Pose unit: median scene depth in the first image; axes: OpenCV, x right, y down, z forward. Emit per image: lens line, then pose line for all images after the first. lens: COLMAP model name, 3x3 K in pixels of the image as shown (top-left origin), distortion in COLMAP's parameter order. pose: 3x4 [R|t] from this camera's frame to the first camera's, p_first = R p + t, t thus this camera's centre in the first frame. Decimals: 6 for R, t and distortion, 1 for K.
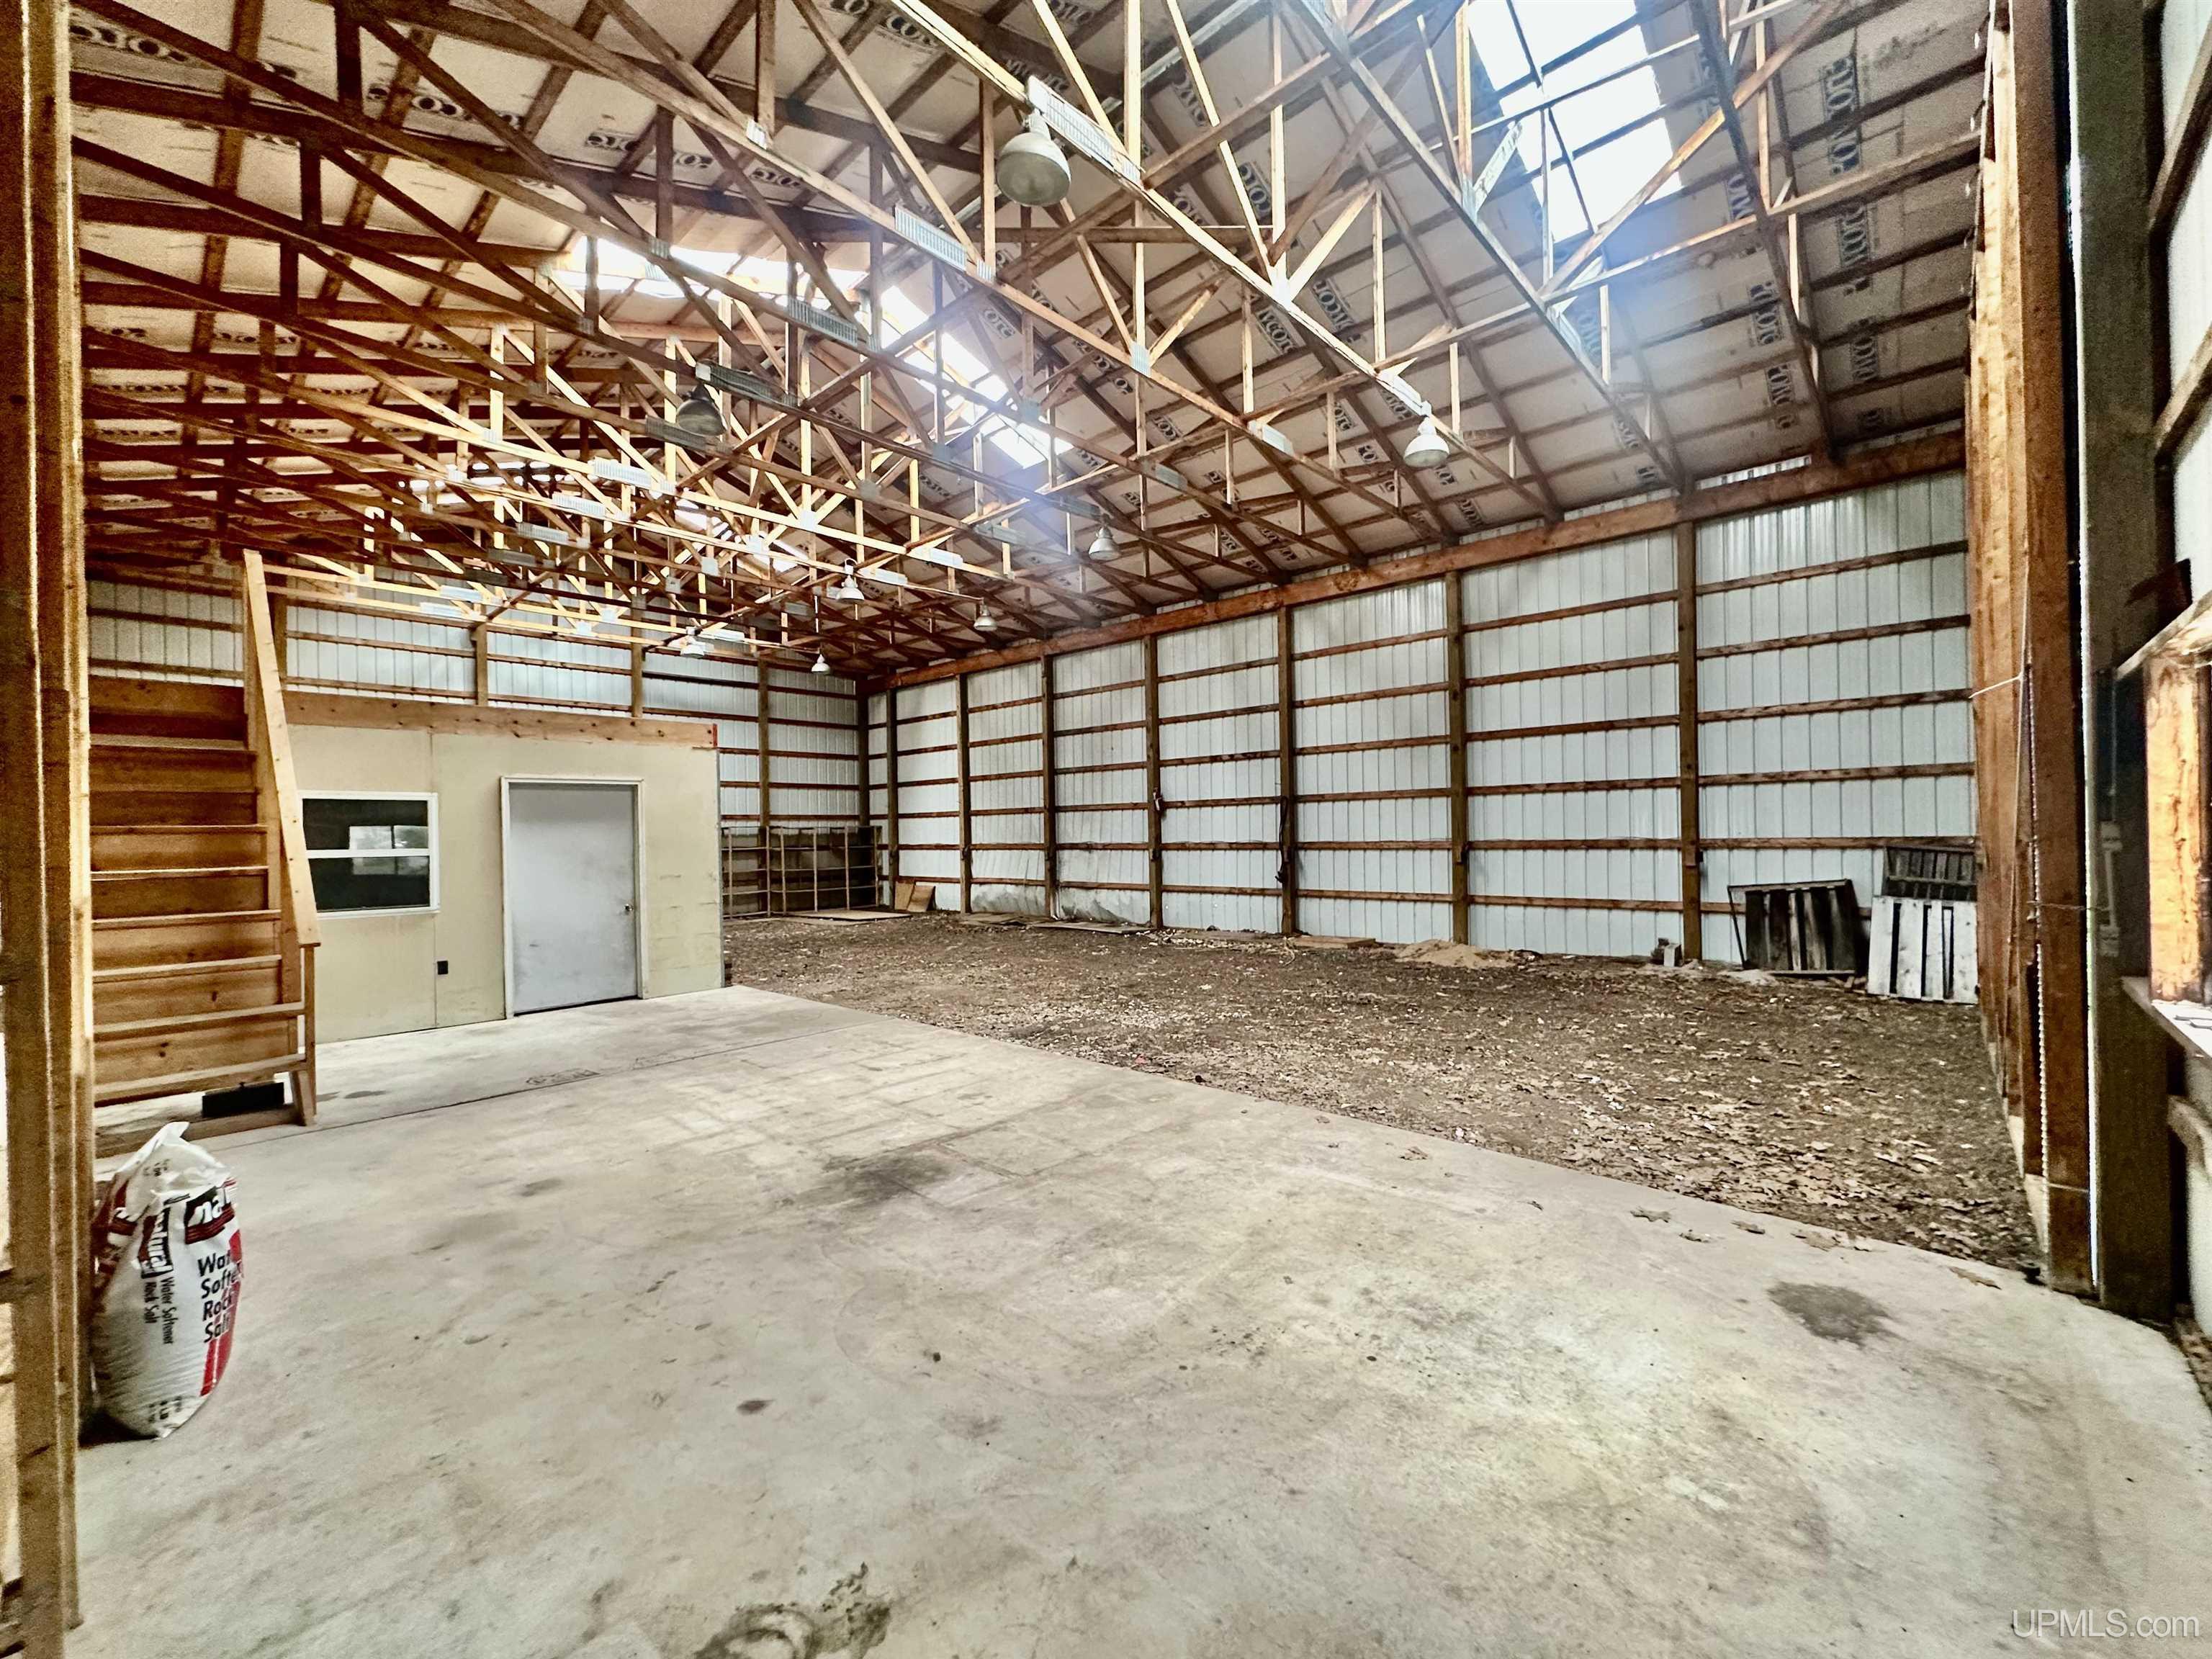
lens RADIAL K [[902.5, 0, 1106.0], [0, 902.5, 829.5], [0, 0, 1]] dist [-0.001122, -0.000145]
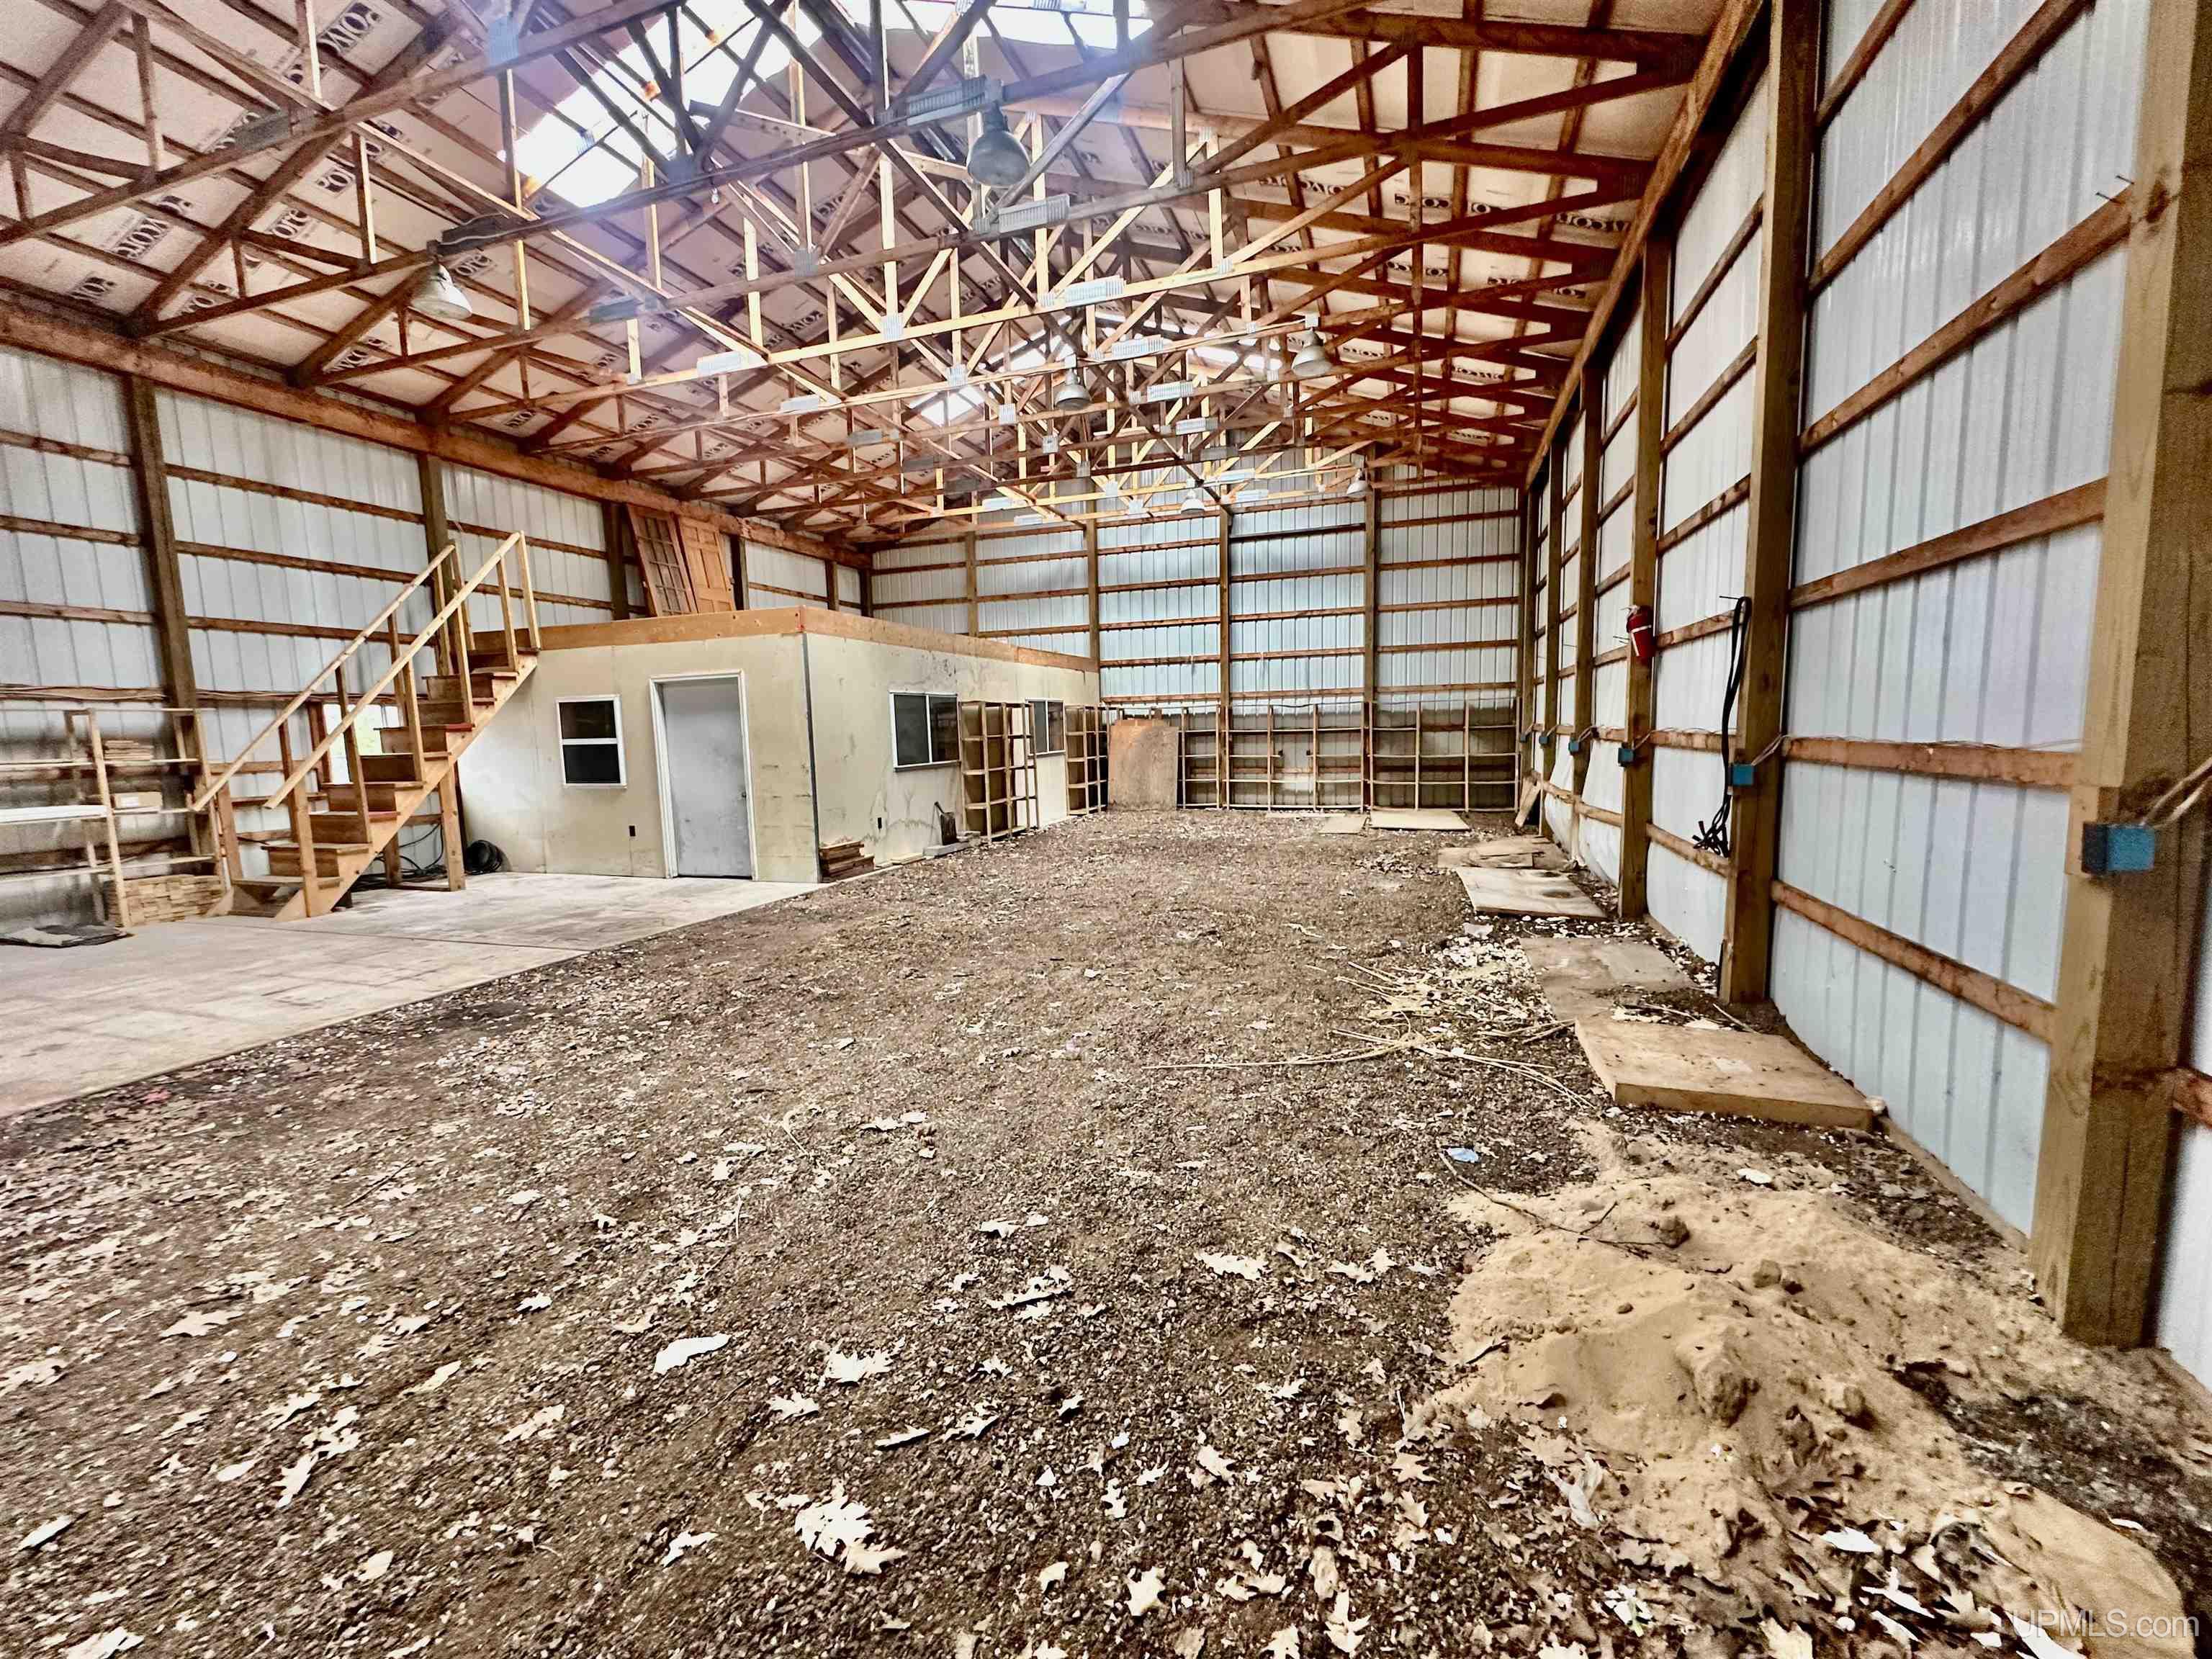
lens RADIAL K [[902.5, 0, 1106.0], [0, 902.5, 829.5], [0, 0, 1]] dist [-0.001122, -0.000145]
pose [[0.395100, 0.112352, -0.911742, 0.301208], [0.022105, 0.991043, 0.131703, -0.001851], [0.918372, -0.072190, 0.389078, 0.473754]]
